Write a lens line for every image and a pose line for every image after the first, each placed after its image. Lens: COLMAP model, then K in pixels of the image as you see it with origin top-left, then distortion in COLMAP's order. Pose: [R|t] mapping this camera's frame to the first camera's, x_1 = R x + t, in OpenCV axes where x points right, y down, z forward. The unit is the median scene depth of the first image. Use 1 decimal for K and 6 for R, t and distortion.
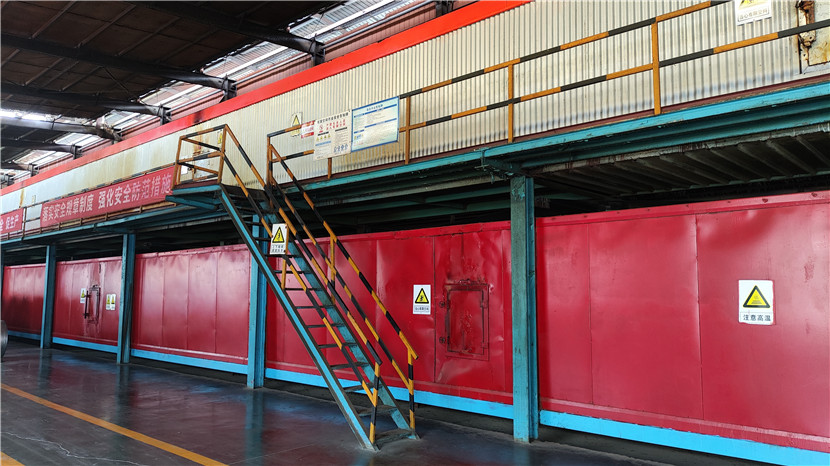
lens RADIAL K [[599.5, 0, 415.0], [0, 599.5, 233.0], [0, 0, 1]] dist [0.057221, -0.089261]
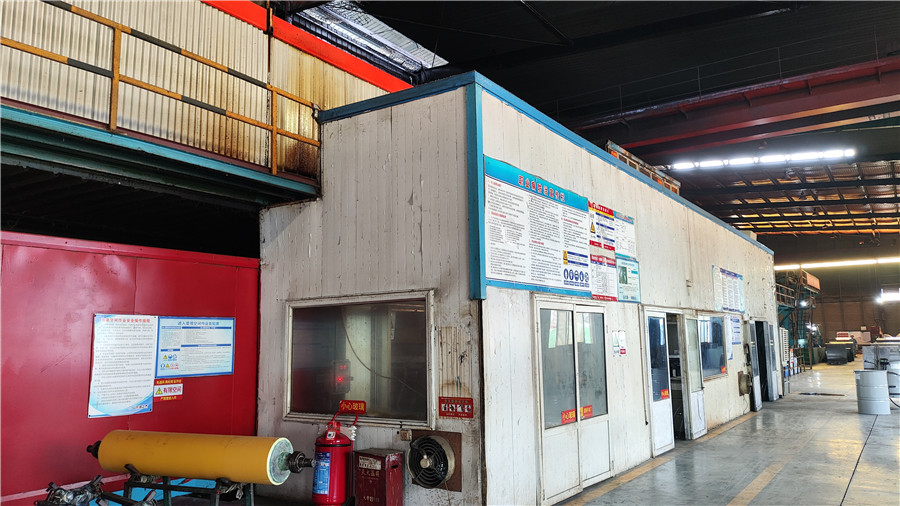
lens RADIAL K [[650.1, 0, 450.0], [0, 650.1, 253.0], [0, 0, 1]] dist [0.057221, -0.089261]
pose [[-0.129079, 0.114158, 0.985041, -0.674748], [-0.116077, 0.984783, -0.129339, 0.056793], [-0.984817, -0.131036, -0.113864, 0.645439]]
